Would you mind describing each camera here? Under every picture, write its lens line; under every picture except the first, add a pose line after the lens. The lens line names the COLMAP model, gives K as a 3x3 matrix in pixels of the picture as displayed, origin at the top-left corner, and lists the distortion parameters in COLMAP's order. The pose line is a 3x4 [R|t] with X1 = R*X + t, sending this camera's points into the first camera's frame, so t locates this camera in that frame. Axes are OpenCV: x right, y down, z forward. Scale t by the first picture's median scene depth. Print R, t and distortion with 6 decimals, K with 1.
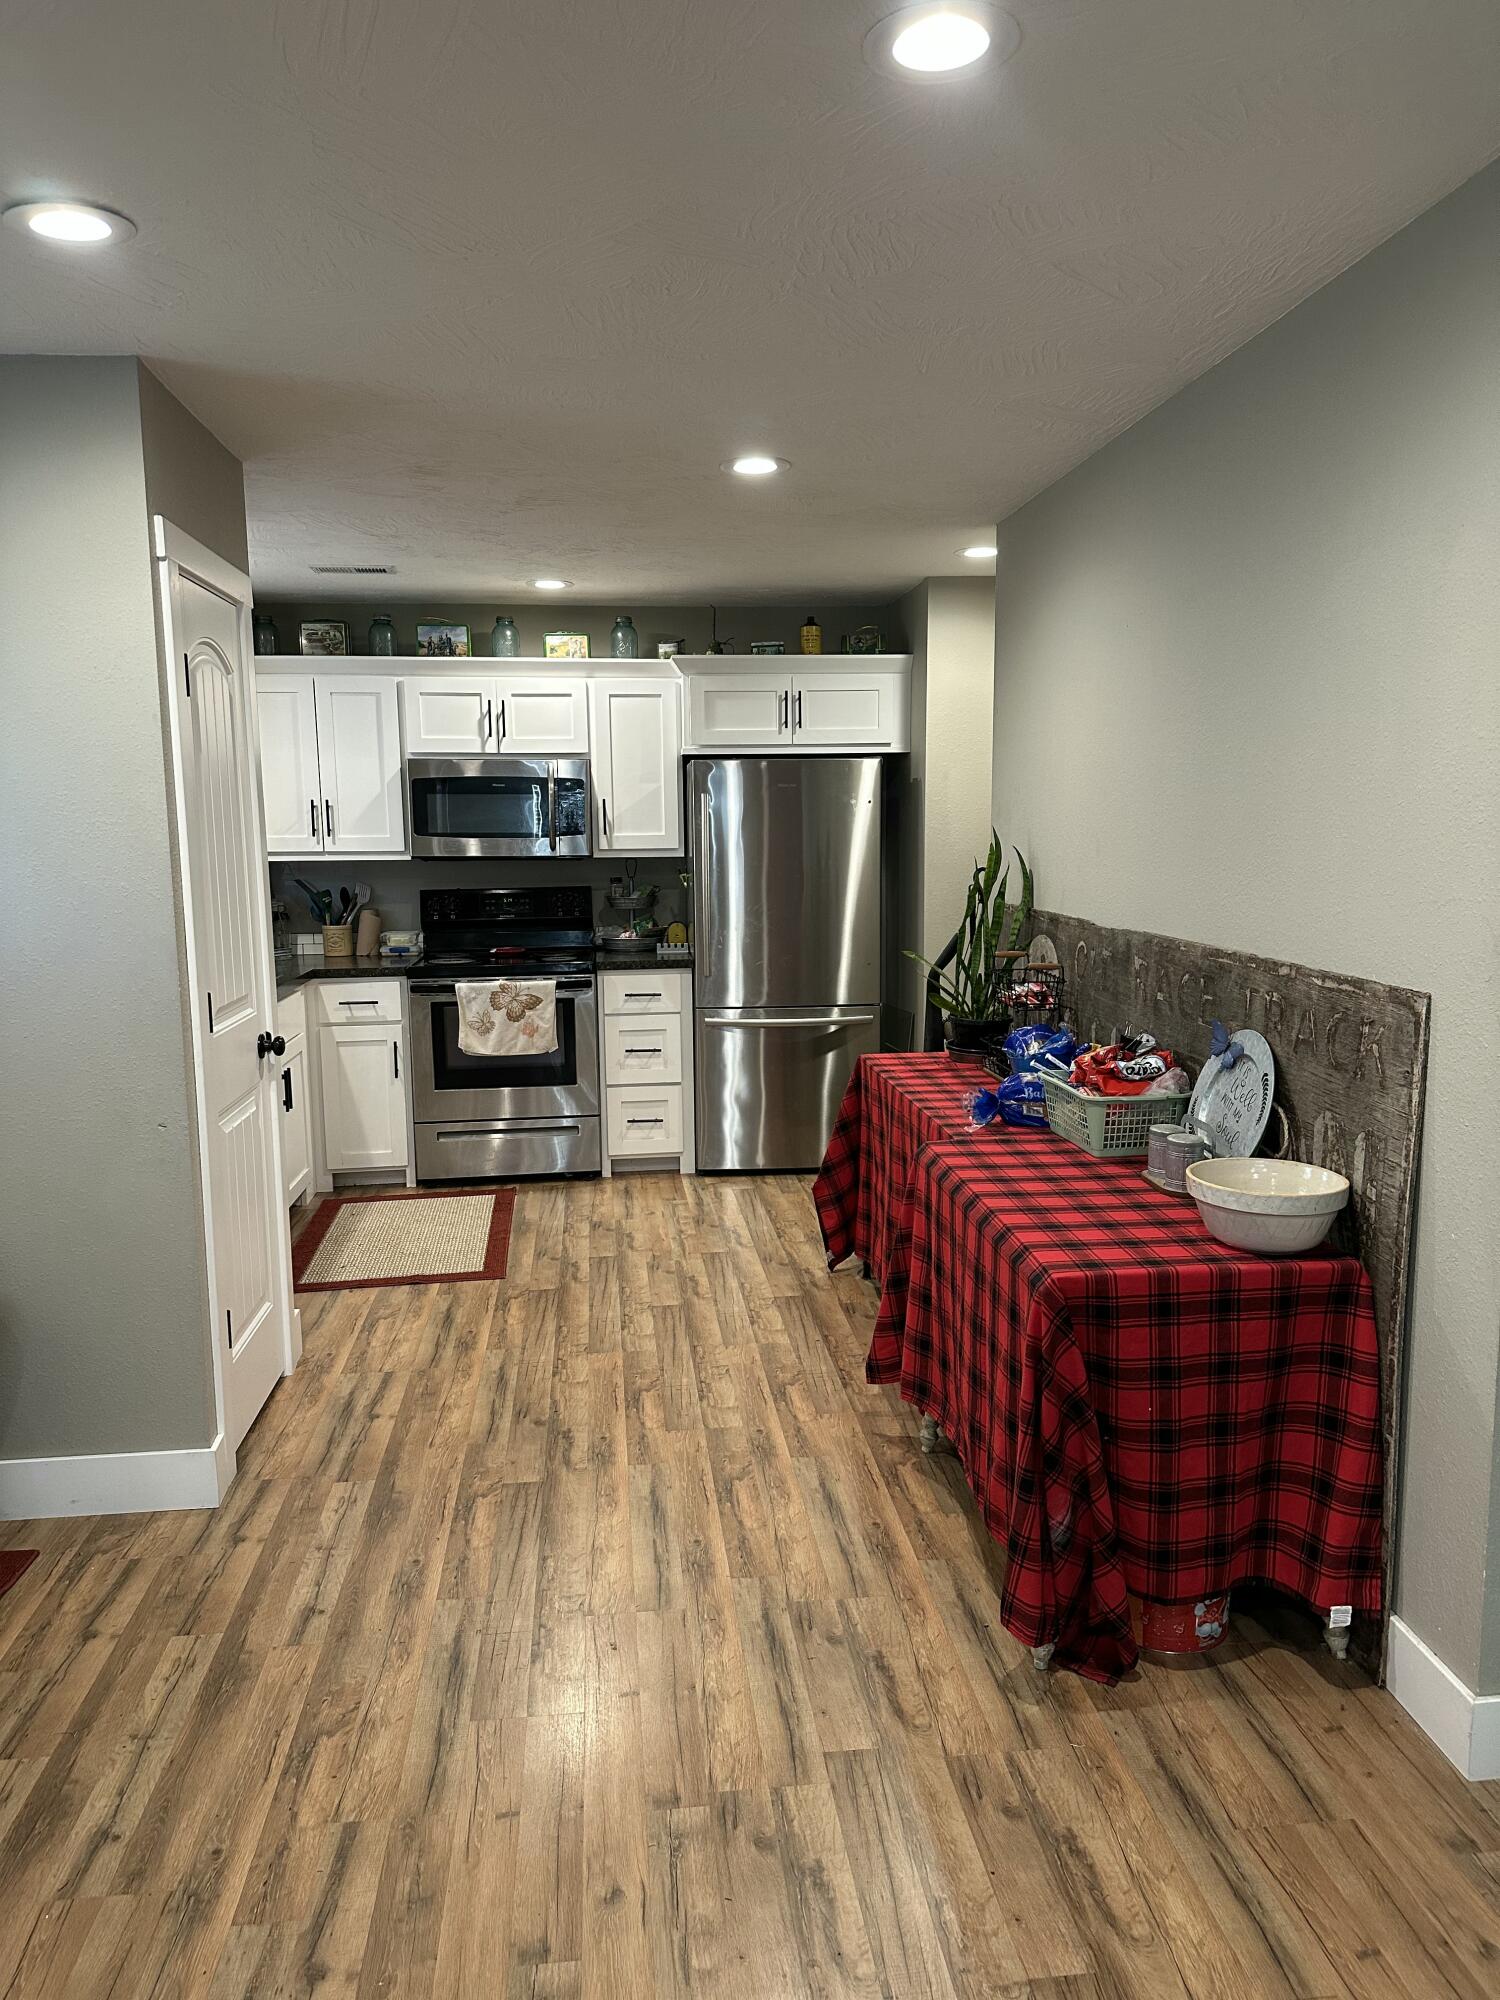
lens RADIAL K [[1407.1, 0, 752.4], [0, 1407.1, 1000.9], [0, 0, 1]] dist [0.045634, -0.043921]
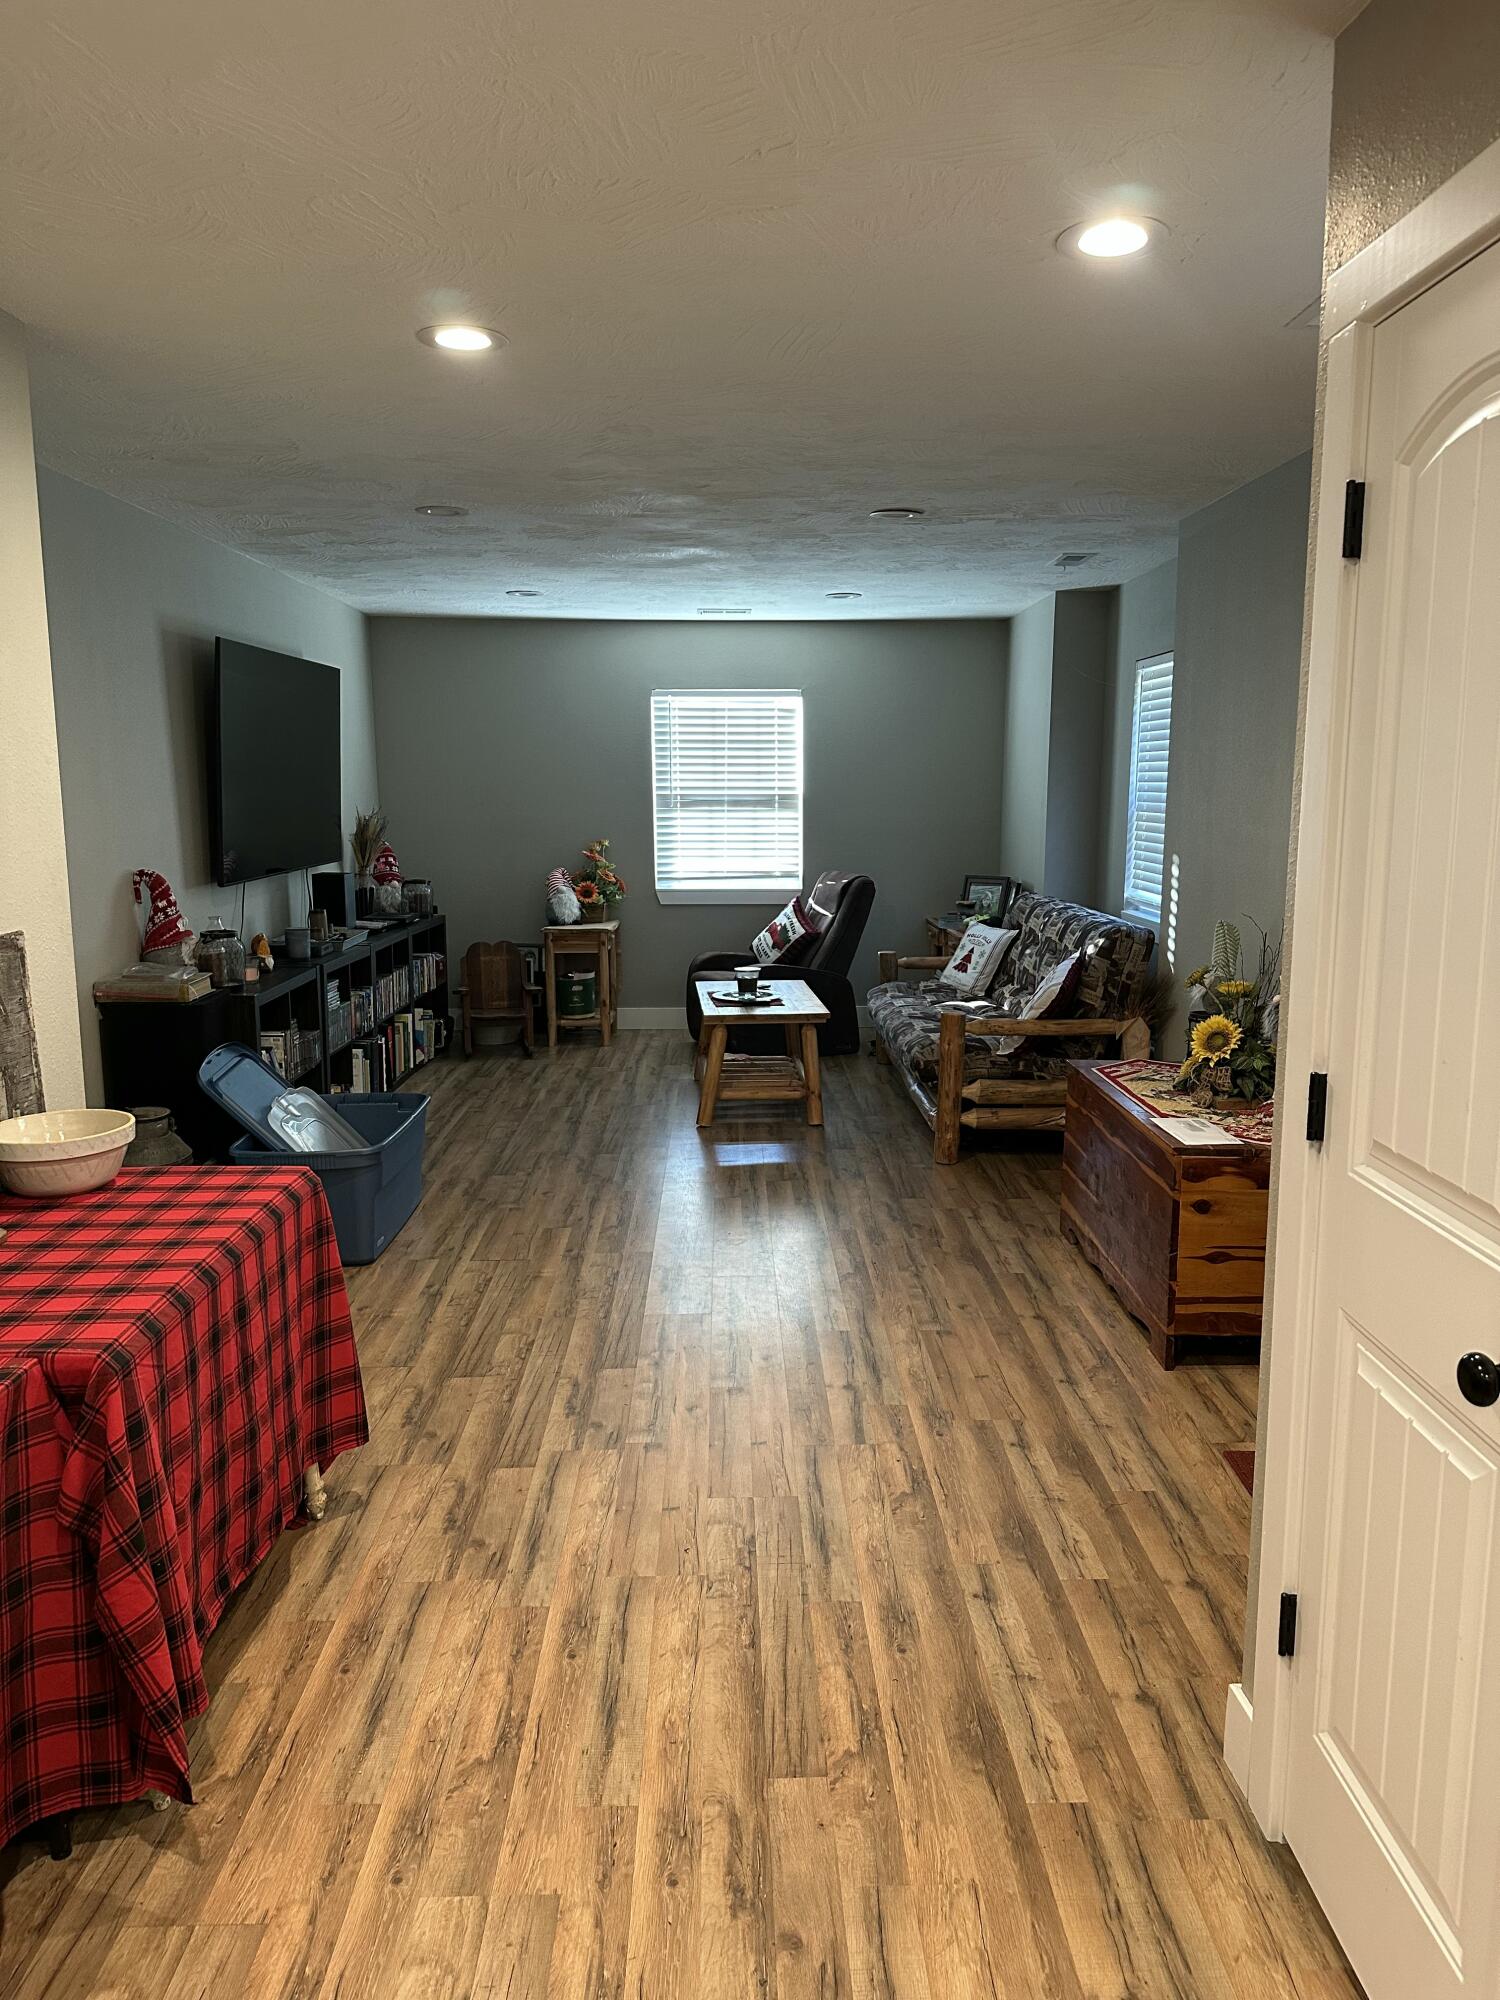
lens RADIAL K [[1407.1, 0, 747.6], [0, 1407.1, 1001.8], [0, 0, 1]] dist [0.045634, -0.043921]
pose [[-0.995555, 0.001454, 0.094172, -0.233494], [0.028418, 0.957920, 0.285627, -0.233590], [-0.089794, 0.287033, -0.953703, 1.771929]]
